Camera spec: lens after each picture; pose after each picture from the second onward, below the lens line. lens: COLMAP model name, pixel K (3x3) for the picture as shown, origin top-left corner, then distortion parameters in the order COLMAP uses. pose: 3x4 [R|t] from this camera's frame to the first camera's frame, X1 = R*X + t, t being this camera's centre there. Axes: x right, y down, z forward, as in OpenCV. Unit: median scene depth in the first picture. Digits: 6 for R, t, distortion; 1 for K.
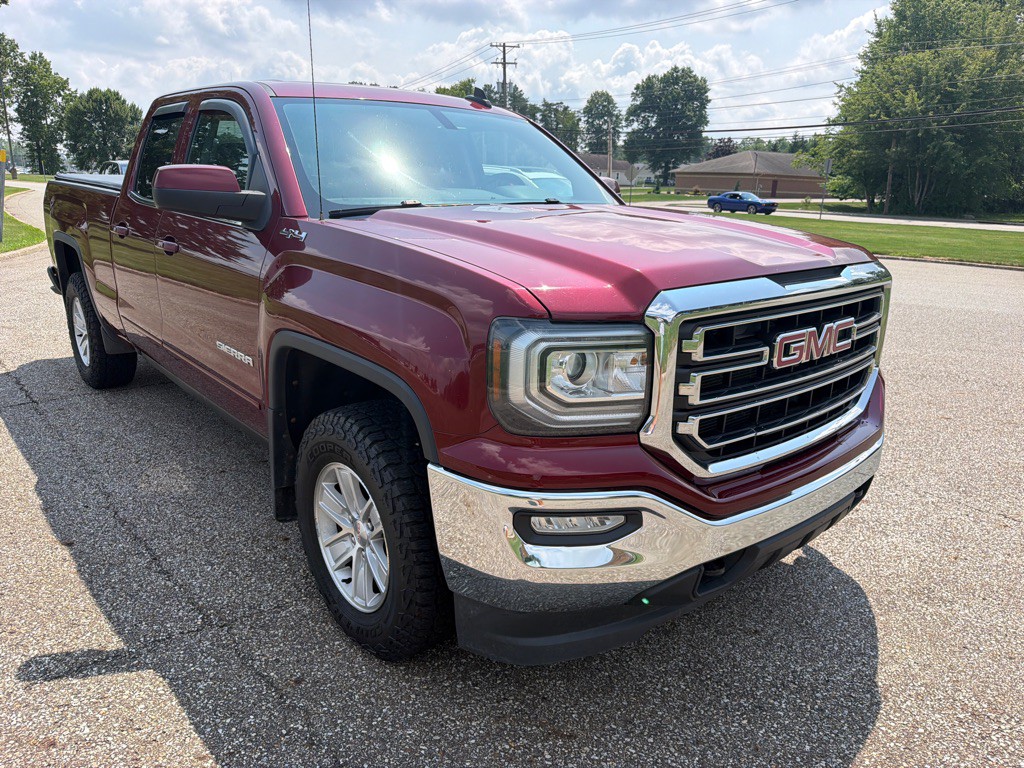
lens RADIAL K [[721.6, 0, 515.1], [0, 721.6, 380.9], [0, 0, 1]] dist [0.034689, -0.039572]
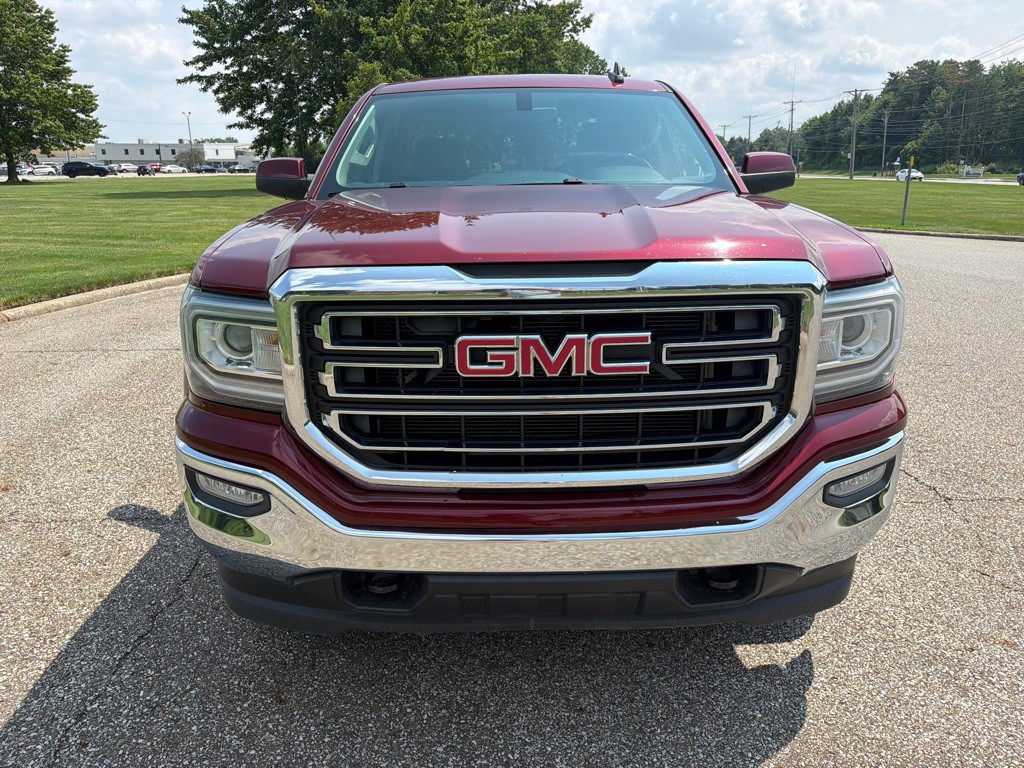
lens RADIAL K [[721.6, 0, 520.4], [0, 721.6, 388.6], [0, 0, 1]] dist [0.034689, -0.039572]
pose [[0.771725, 0.158477, -0.615894, 0.930625], [-0.147626, 0.986641, 0.068897, -0.070782], [0.618584, 0.037752, 0.784811, 0.396679]]
